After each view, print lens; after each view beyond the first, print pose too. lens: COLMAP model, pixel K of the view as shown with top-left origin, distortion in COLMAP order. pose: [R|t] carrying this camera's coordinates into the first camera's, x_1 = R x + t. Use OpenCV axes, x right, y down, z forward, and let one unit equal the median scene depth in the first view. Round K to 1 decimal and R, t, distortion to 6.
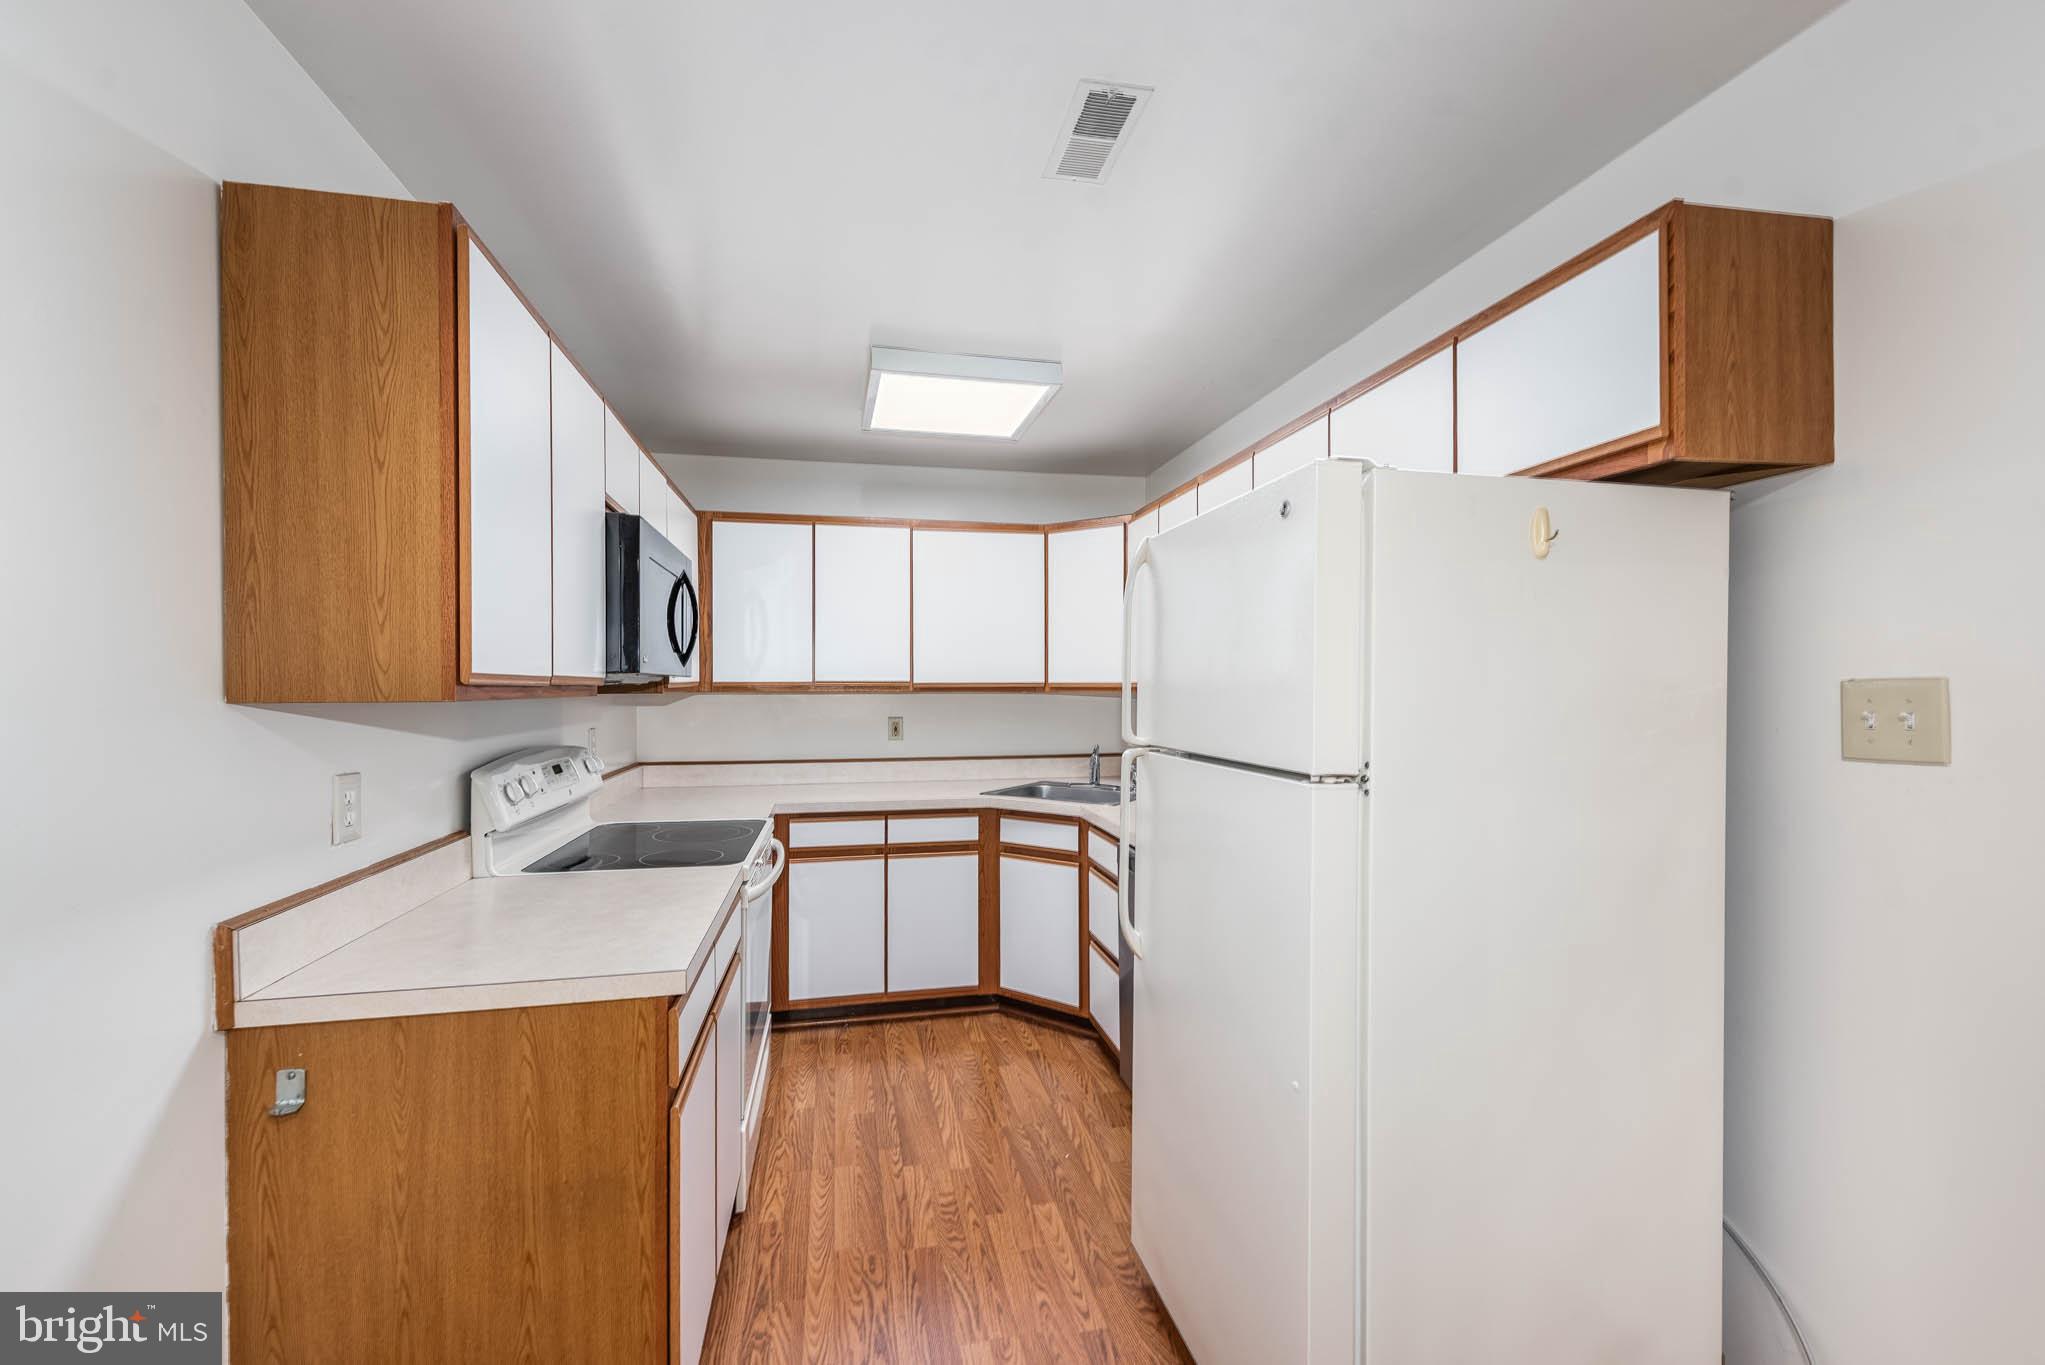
lens RADIAL K [[800.5, 0, 988.5], [0, 800.5, 704.0], [0, 0, 1]] dist [0.022328, -0.005426]
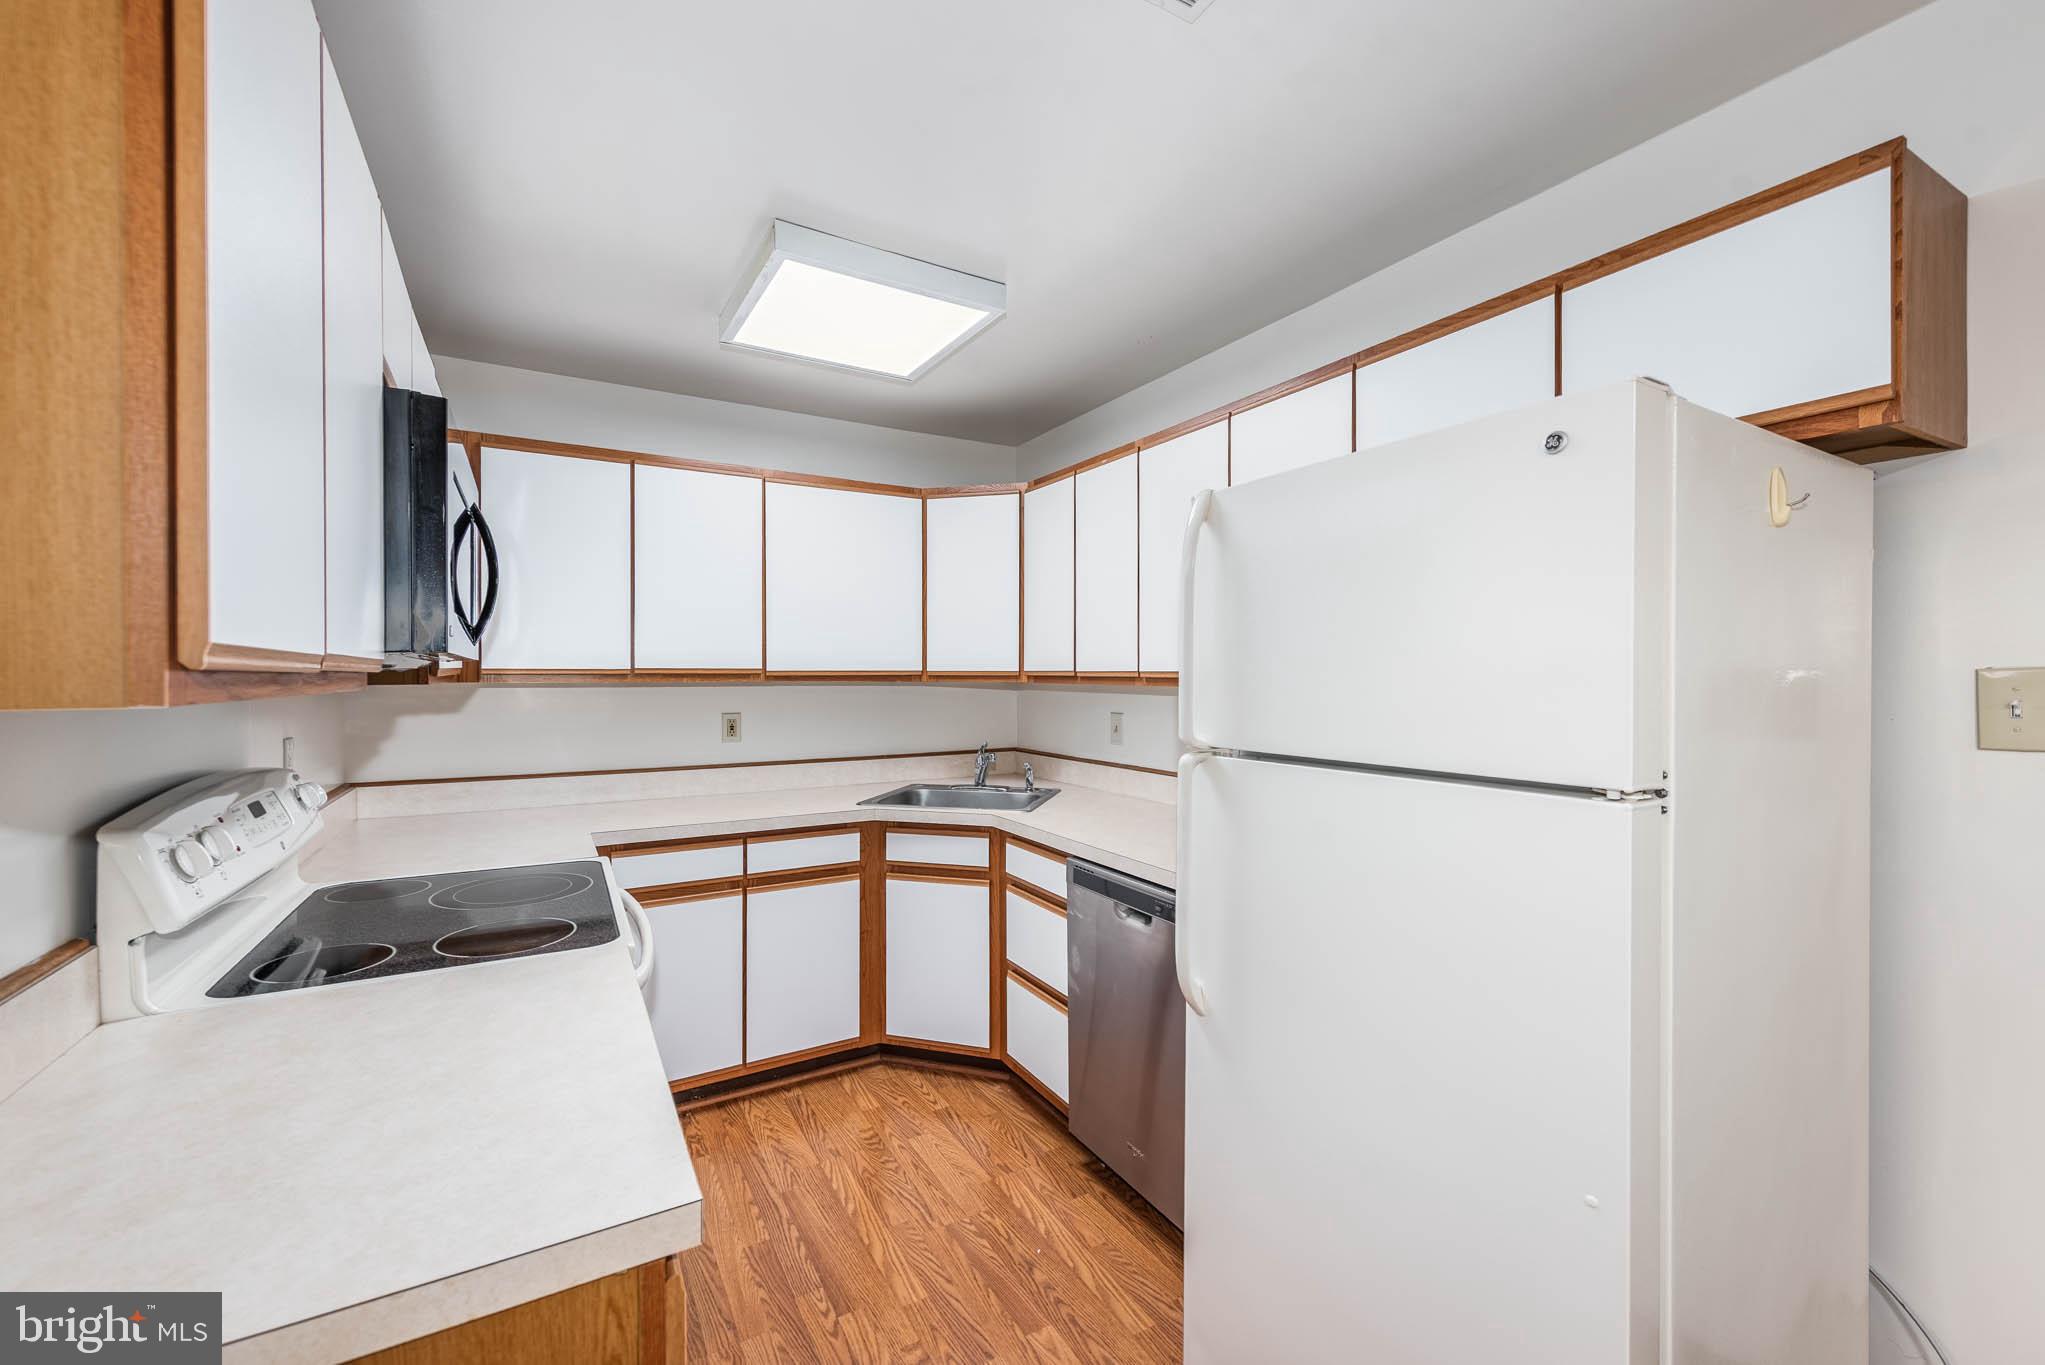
lens RADIAL K [[800.5, 0, 995.5], [0, 800.5, 689.8], [0, 0, 1]] dist [0.022328, -0.005426]
pose [[0.946835, -0.004788, 0.321685, -0.195201], [0.006225, 0.999975, -0.003438, -0.004021], [-0.321660, 0.005257, 0.946841, 0.226310]]
